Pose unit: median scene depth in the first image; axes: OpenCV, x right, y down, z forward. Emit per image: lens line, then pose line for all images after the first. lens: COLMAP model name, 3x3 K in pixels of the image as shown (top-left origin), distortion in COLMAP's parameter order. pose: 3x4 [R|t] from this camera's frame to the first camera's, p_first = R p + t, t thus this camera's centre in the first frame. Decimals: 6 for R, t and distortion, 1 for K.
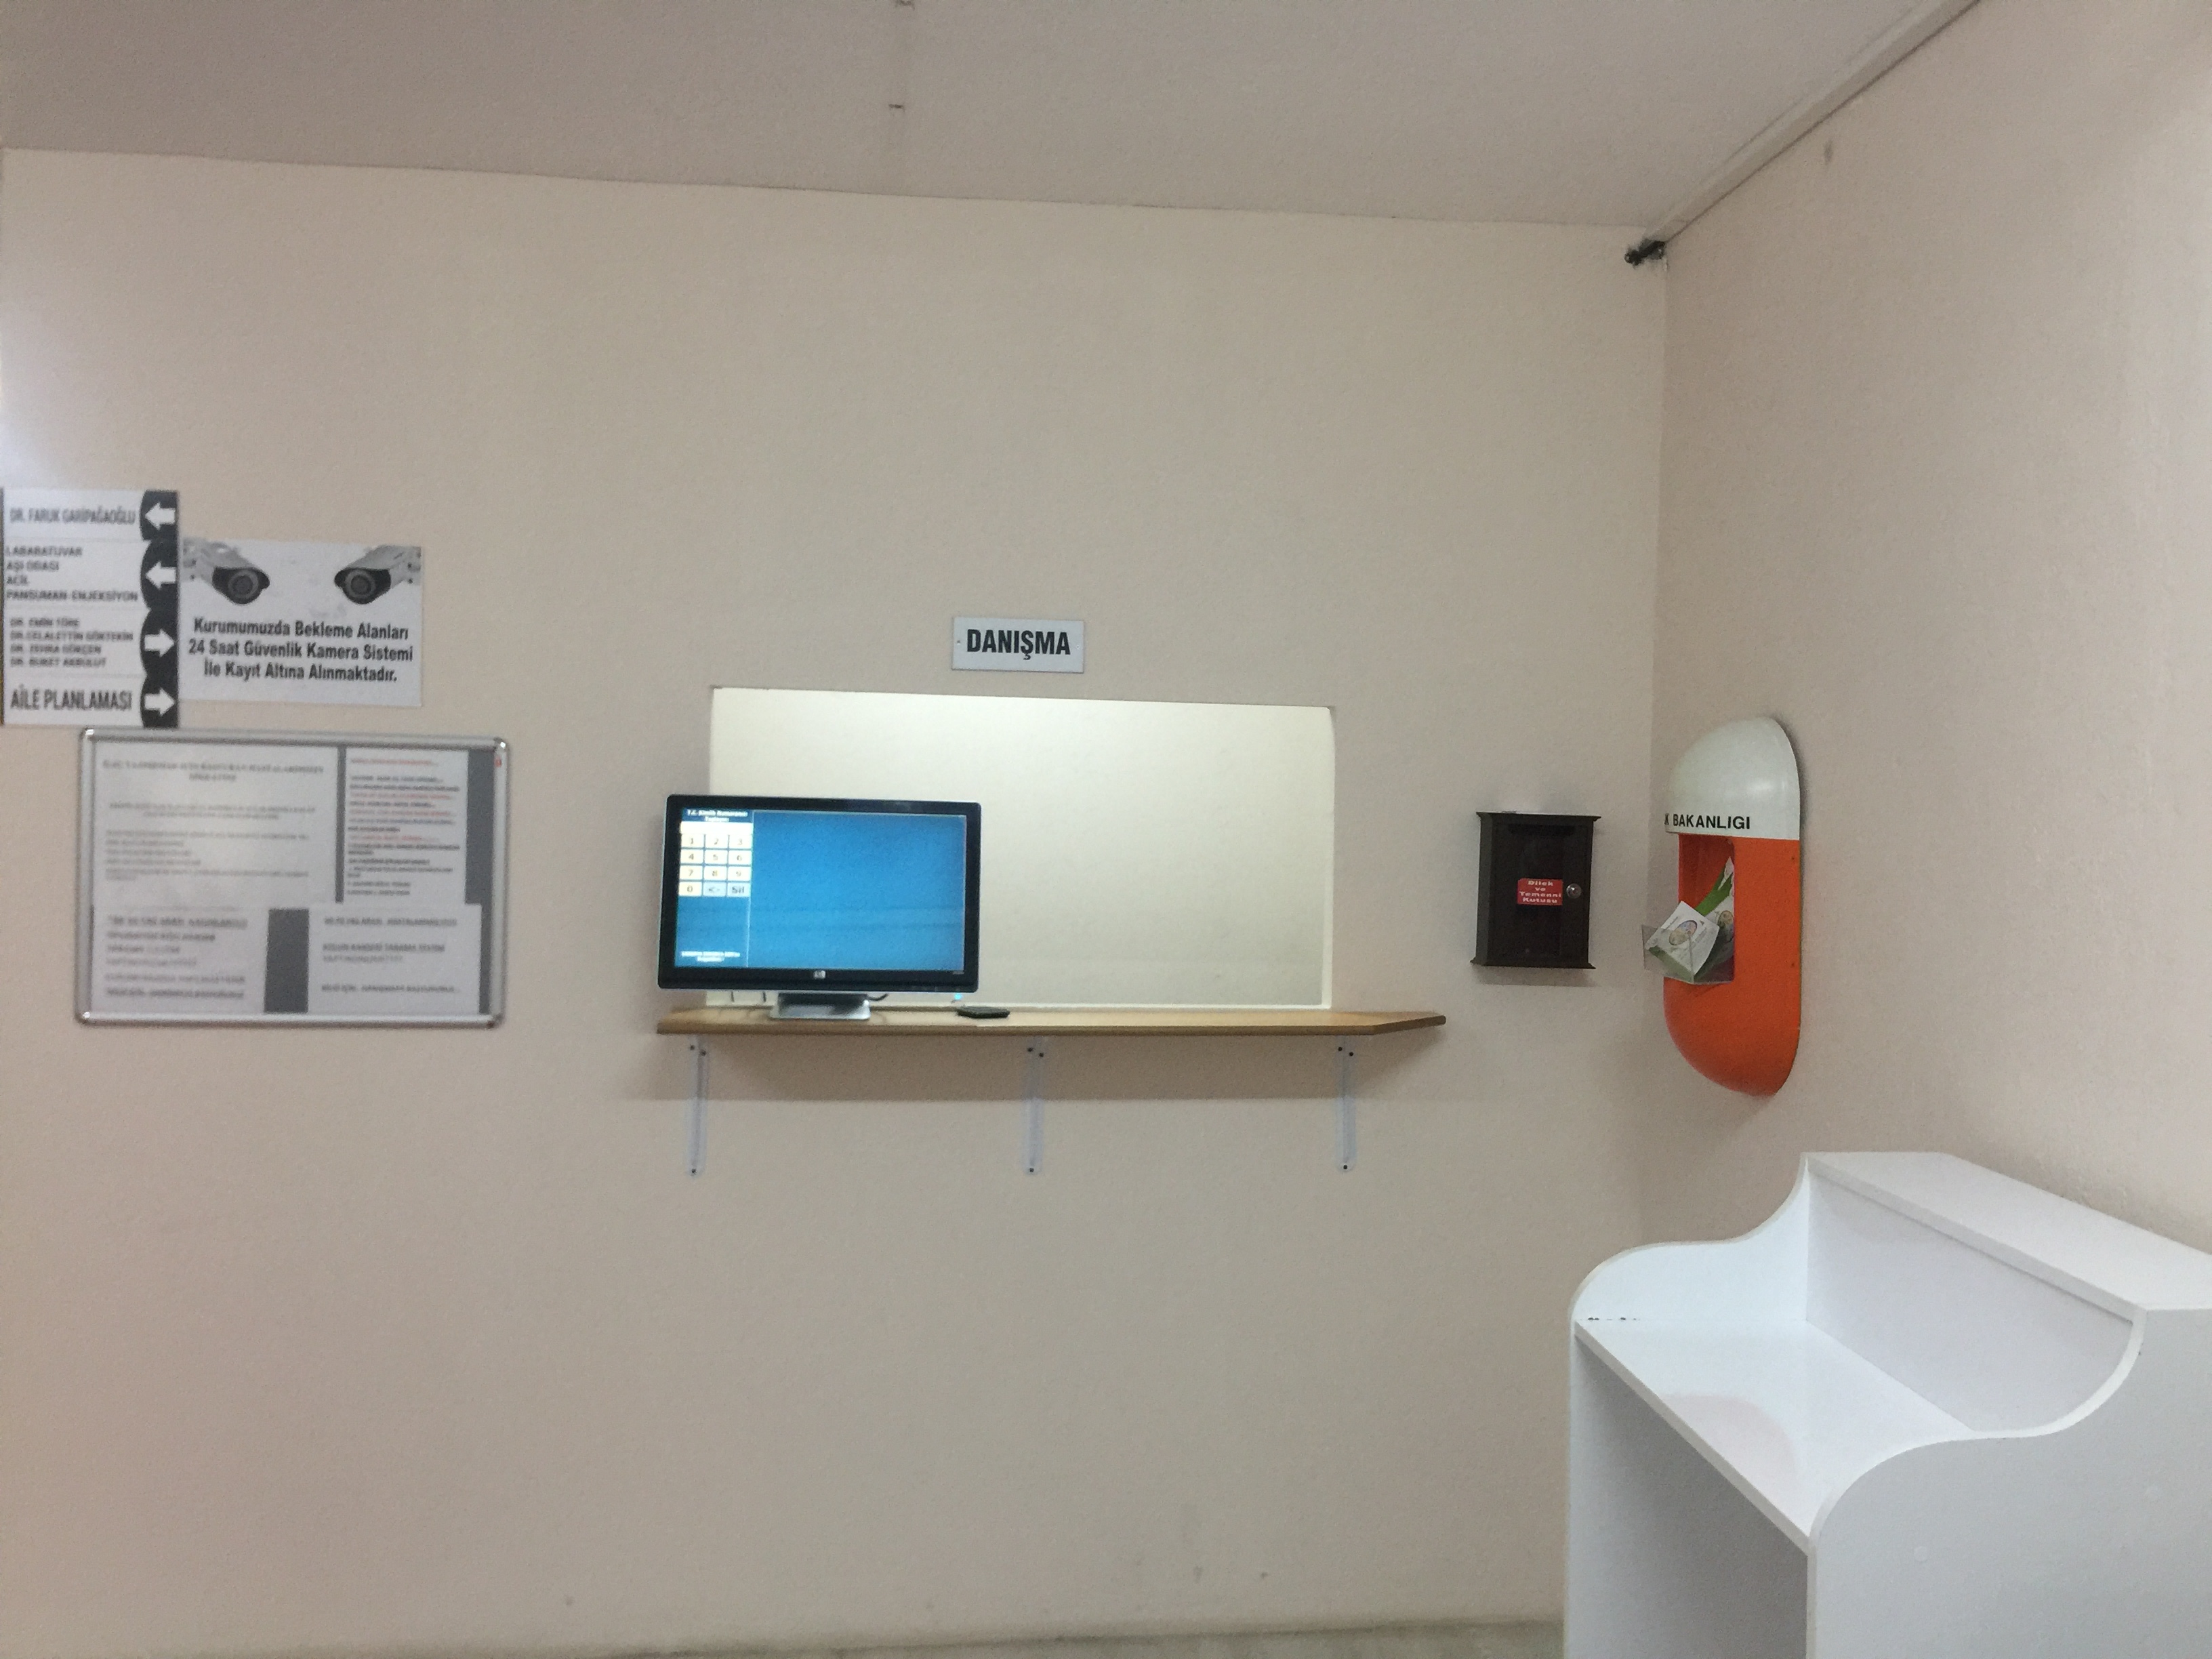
lens RADIAL K [[1839.1, 0, 1104.0], [0, 1839.1, 792.8], [0, 0, 1]] dist [0.089879, -0.138819]
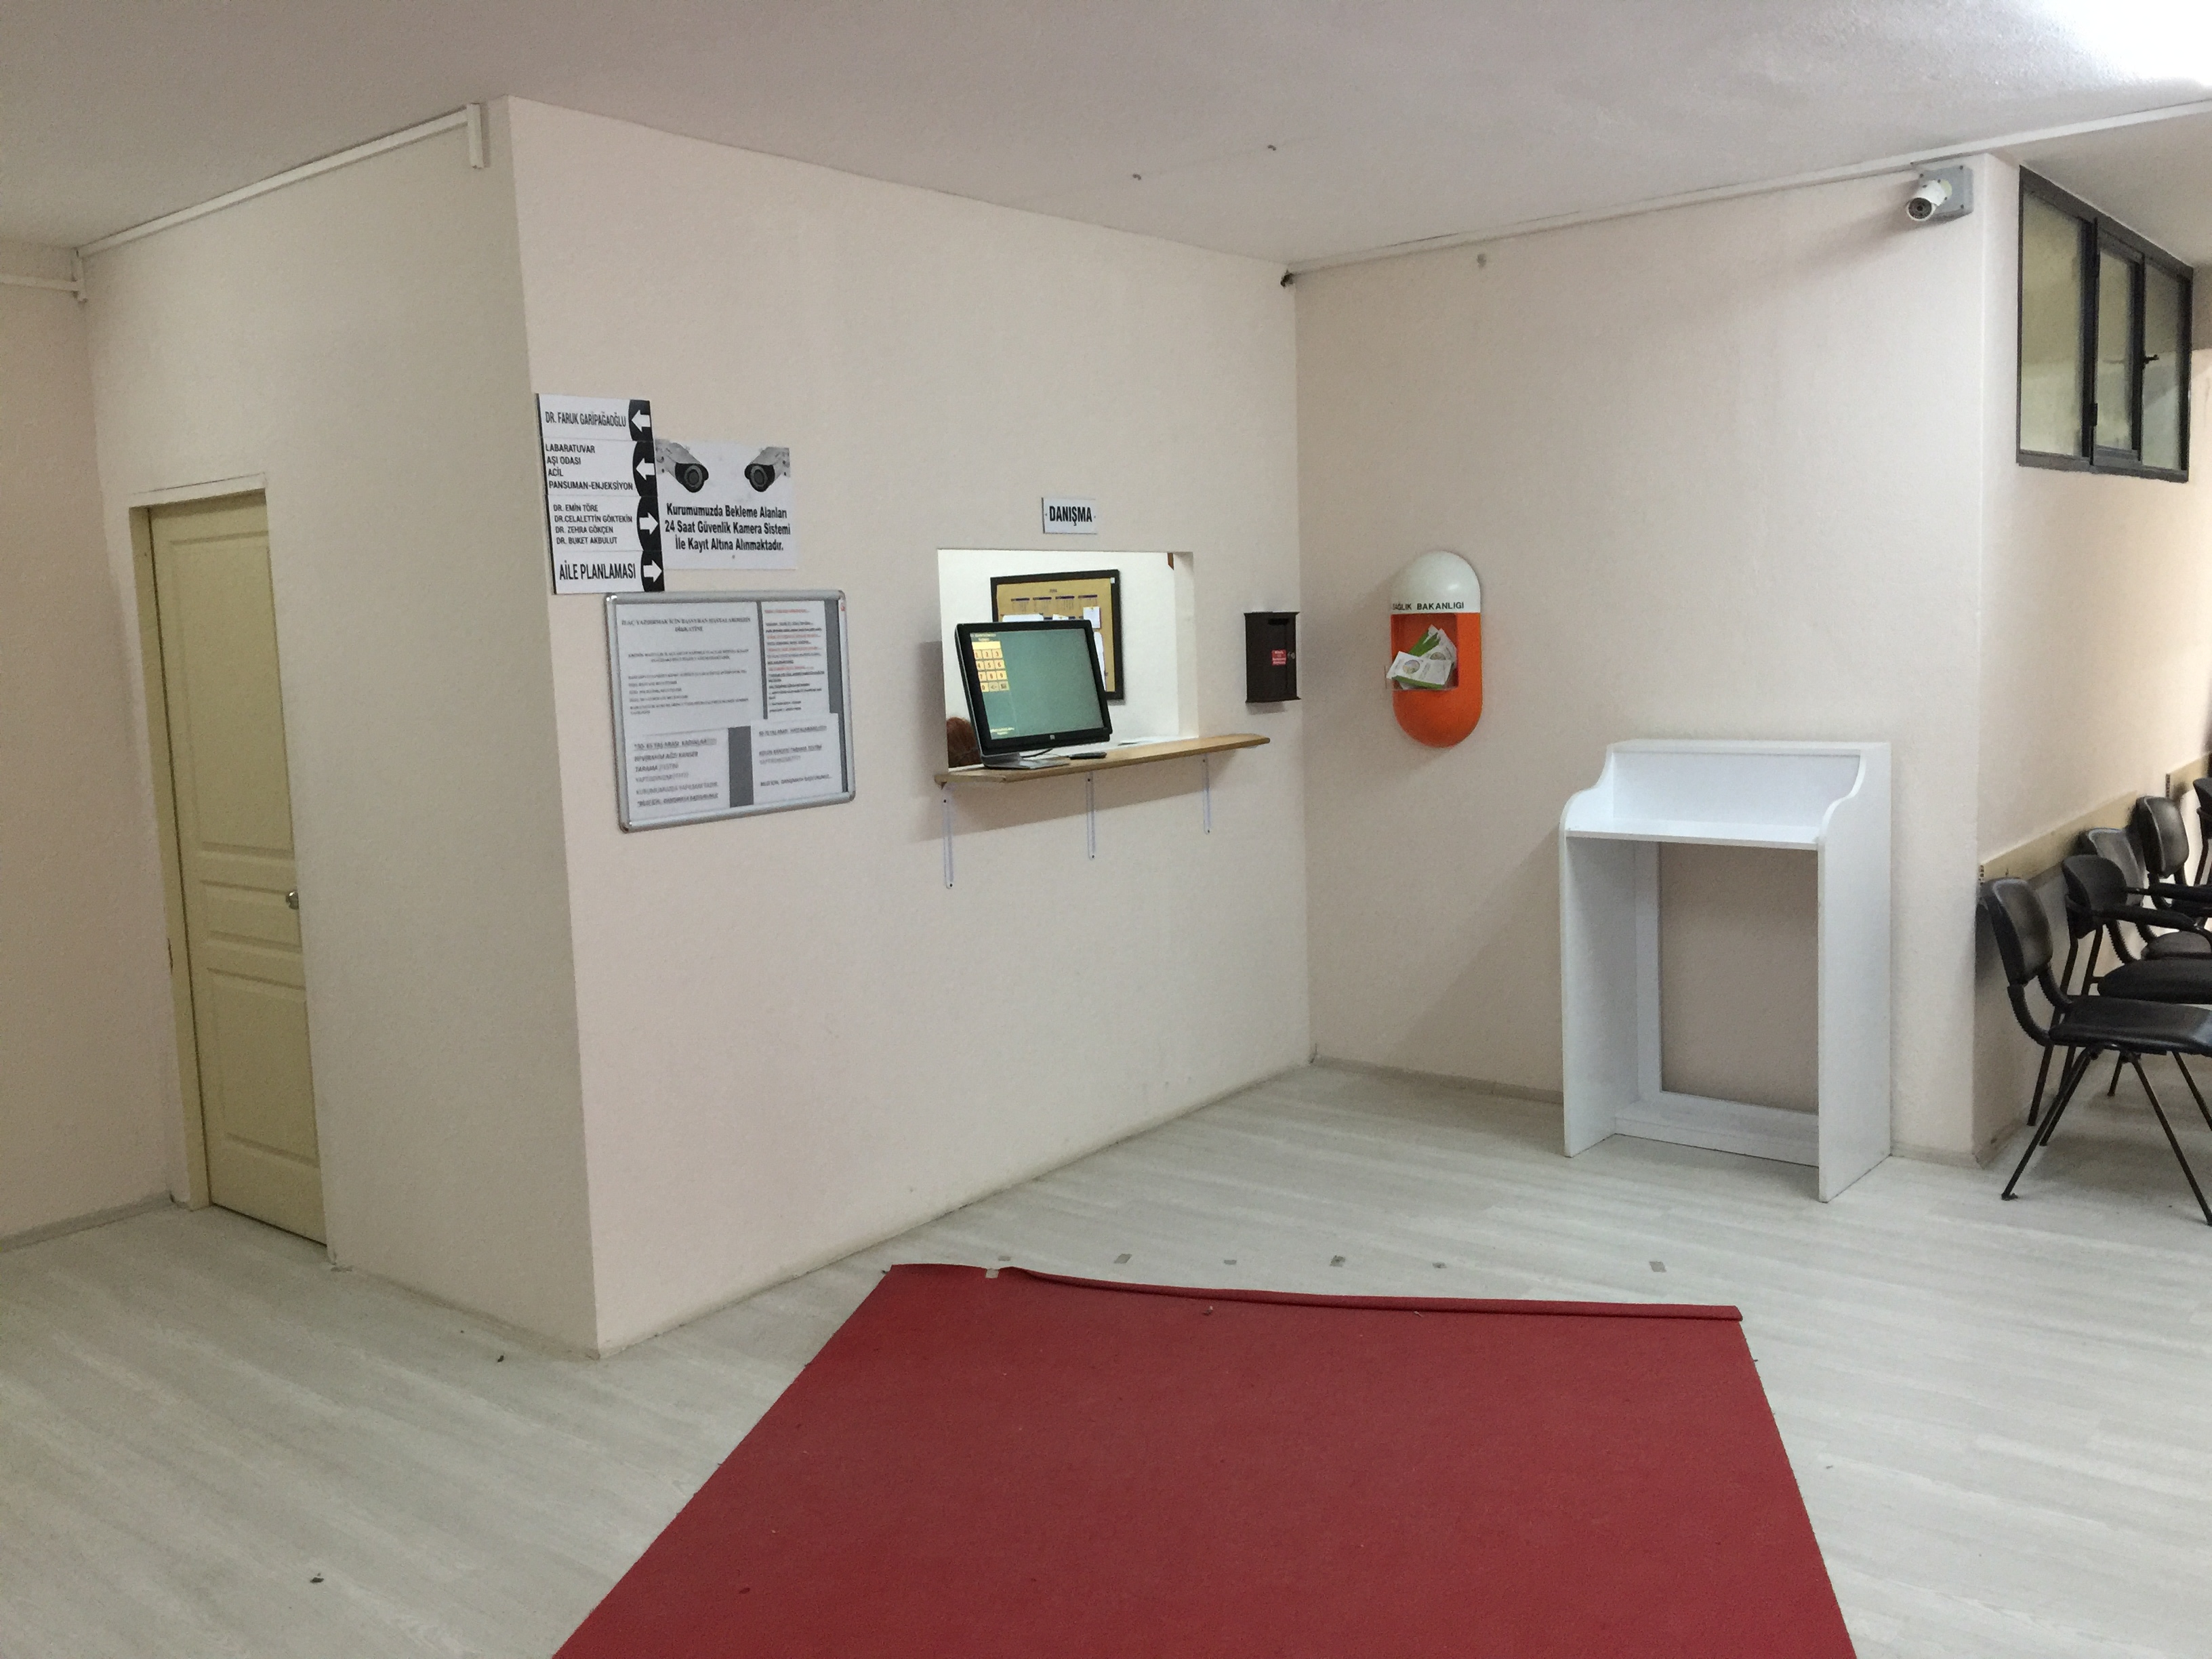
lens RADIAL K [[1839.1, 0, 1104.0], [0, 1839.1, 792.8], [0, 0, 1]] dist [0.089879, -0.138819]
pose [[0.698033, -0.117252, 0.706401, -1.190065], [0.056711, 0.992456, 0.108694, -0.018546], [-0.713816, -0.035811, 0.699417, -0.097454]]
